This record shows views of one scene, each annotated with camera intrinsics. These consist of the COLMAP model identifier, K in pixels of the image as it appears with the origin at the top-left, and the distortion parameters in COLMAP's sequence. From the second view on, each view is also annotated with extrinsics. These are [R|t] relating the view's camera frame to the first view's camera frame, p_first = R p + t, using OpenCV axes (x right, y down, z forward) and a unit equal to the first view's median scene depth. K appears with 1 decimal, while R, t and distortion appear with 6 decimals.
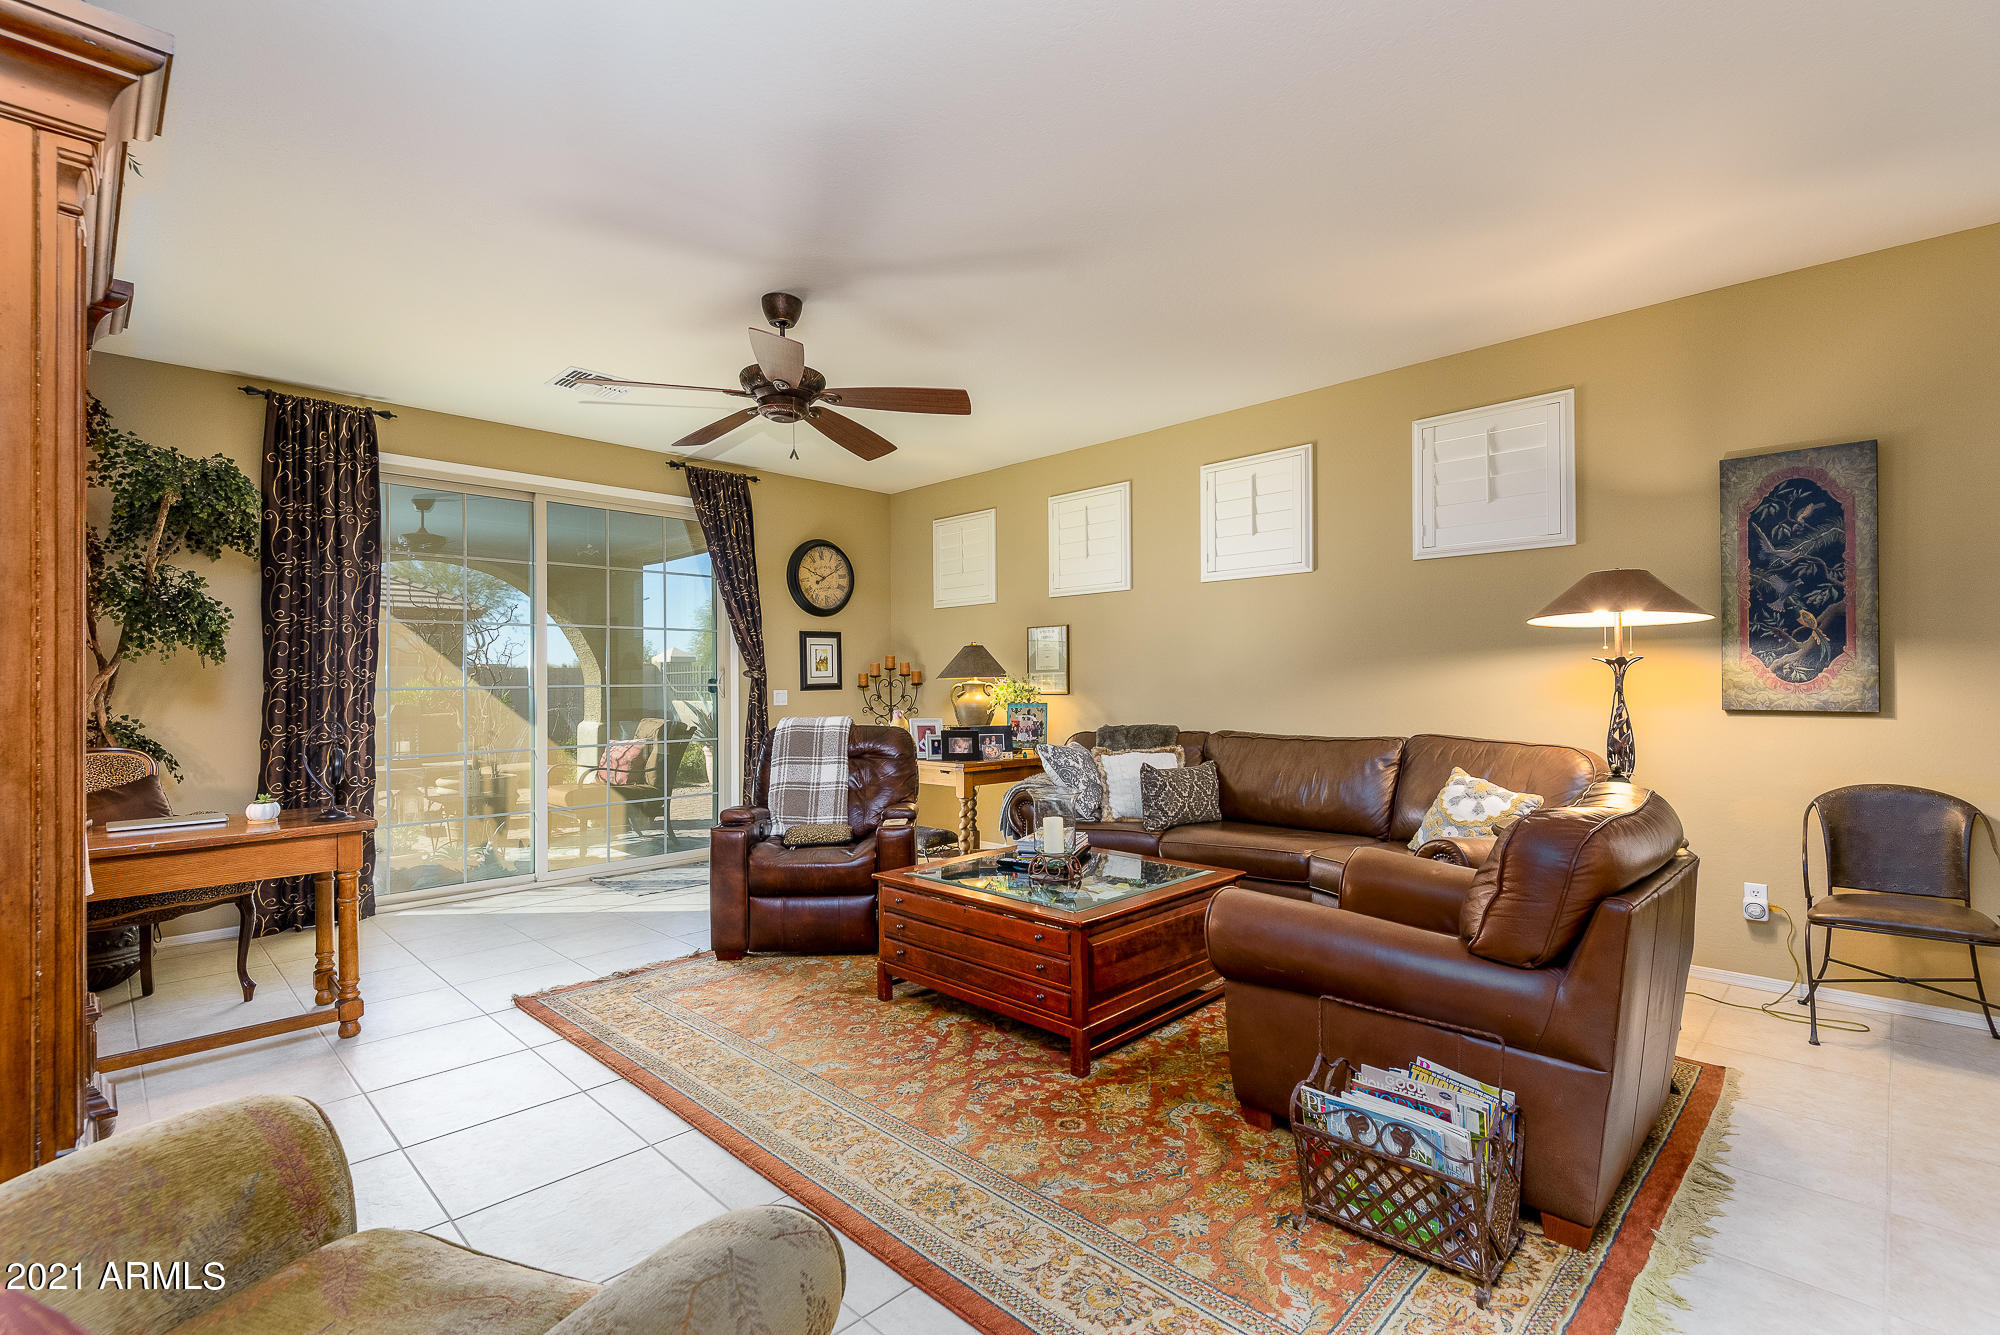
lens RADIAL K [[902.9, 0, 969.1], [0, 902.9, 671.2], [0, 0, 1]] dist [0.034754, -0.019675]
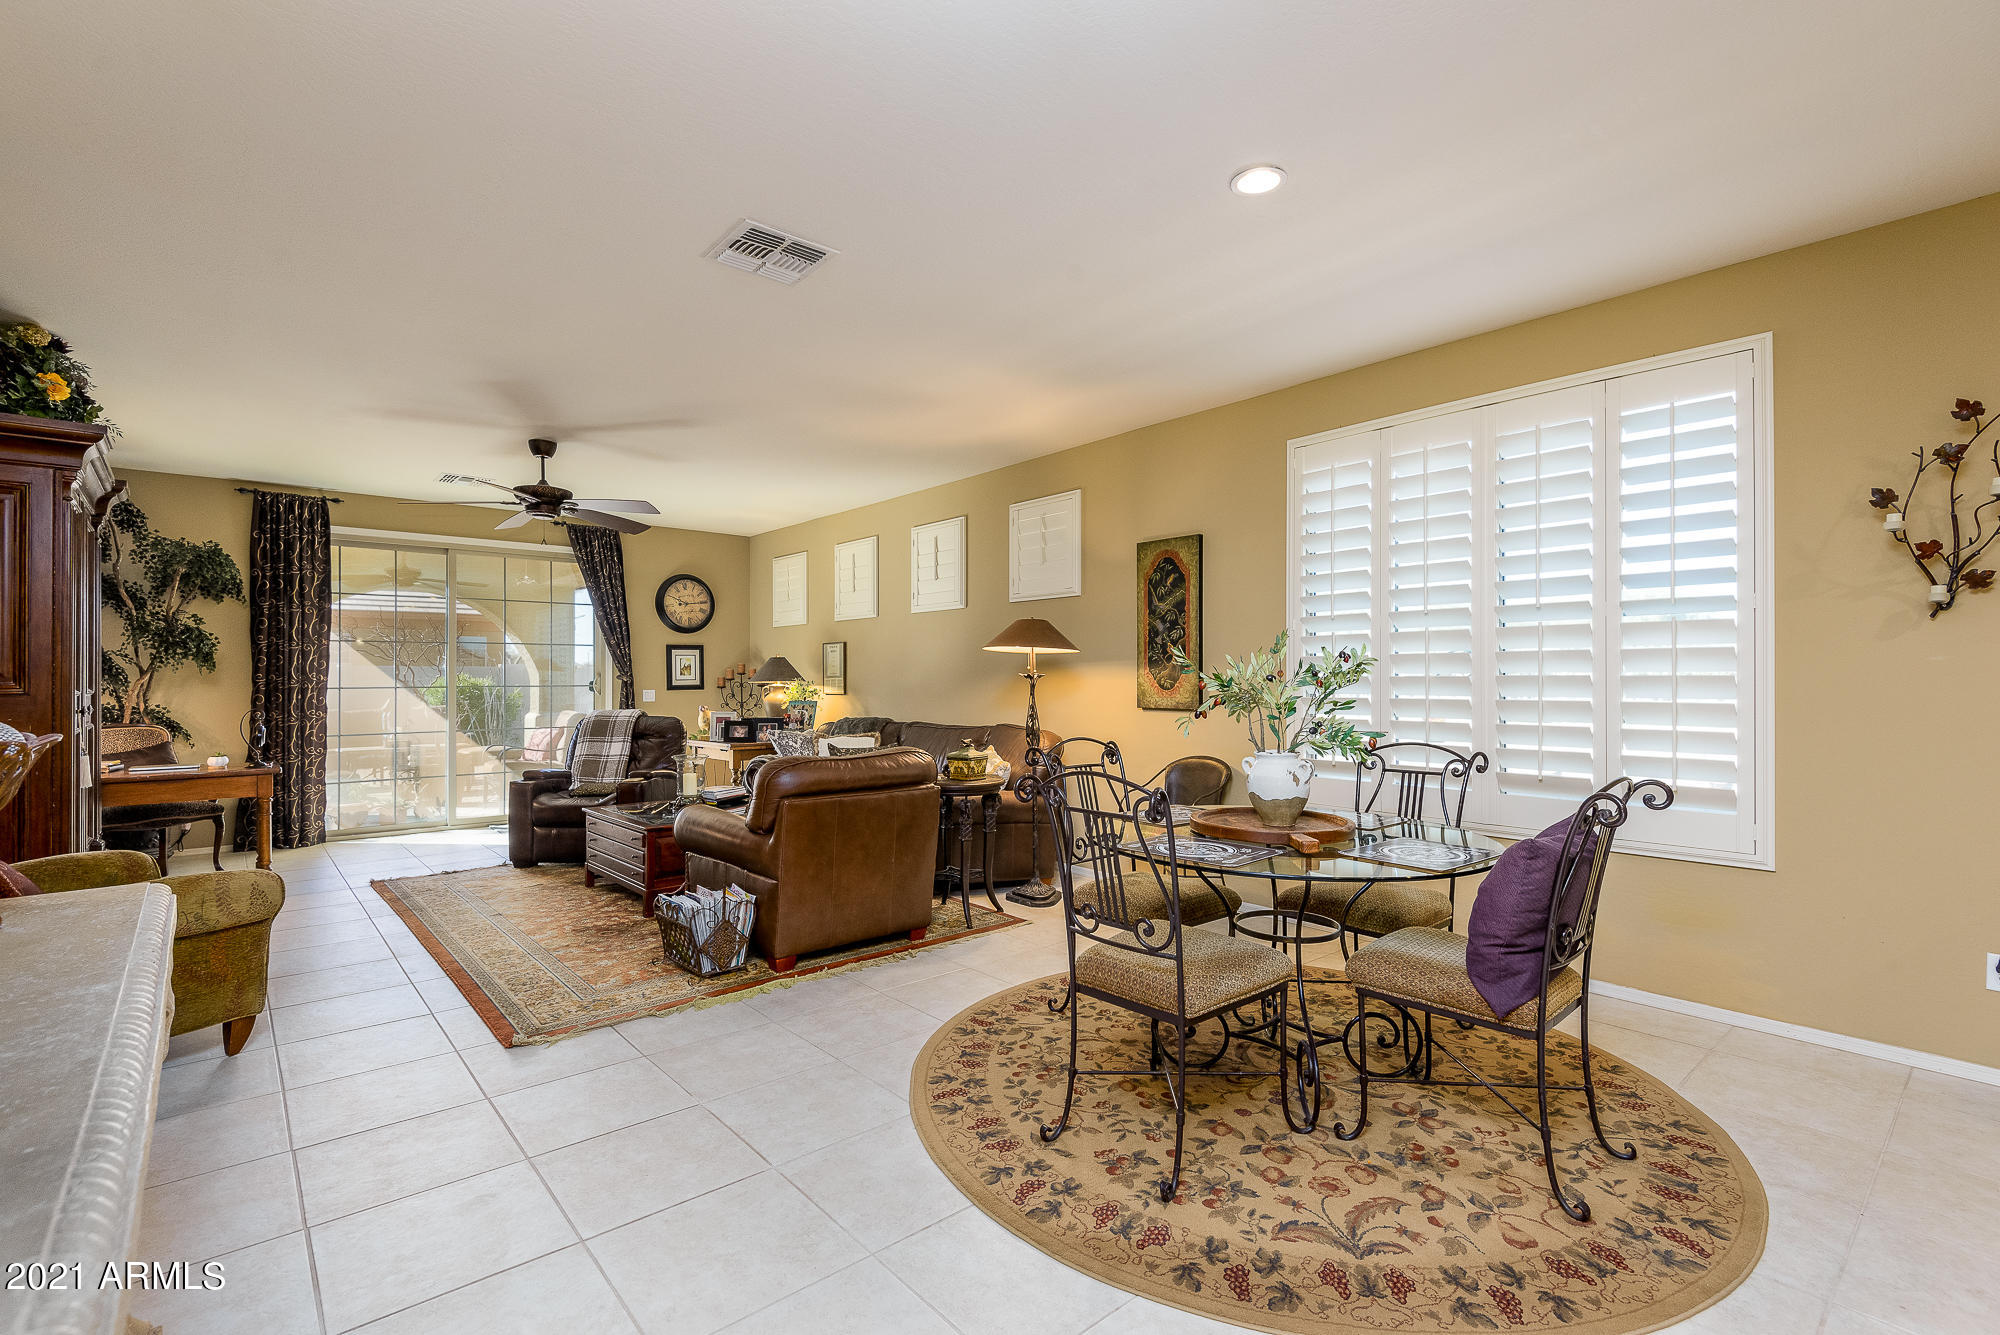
lens RADIAL K [[928.0, 0, 981.7], [0, 928.0, 668.6], [0, 0, 1]] dist [0.036875, -0.020826]
pose [[0.996228, 0.003853, -0.086684, 0.557559], [-0.003788, 0.999992, 0.000913, -0.018605], [0.086687, -0.000581, 0.996235, -0.436063]]
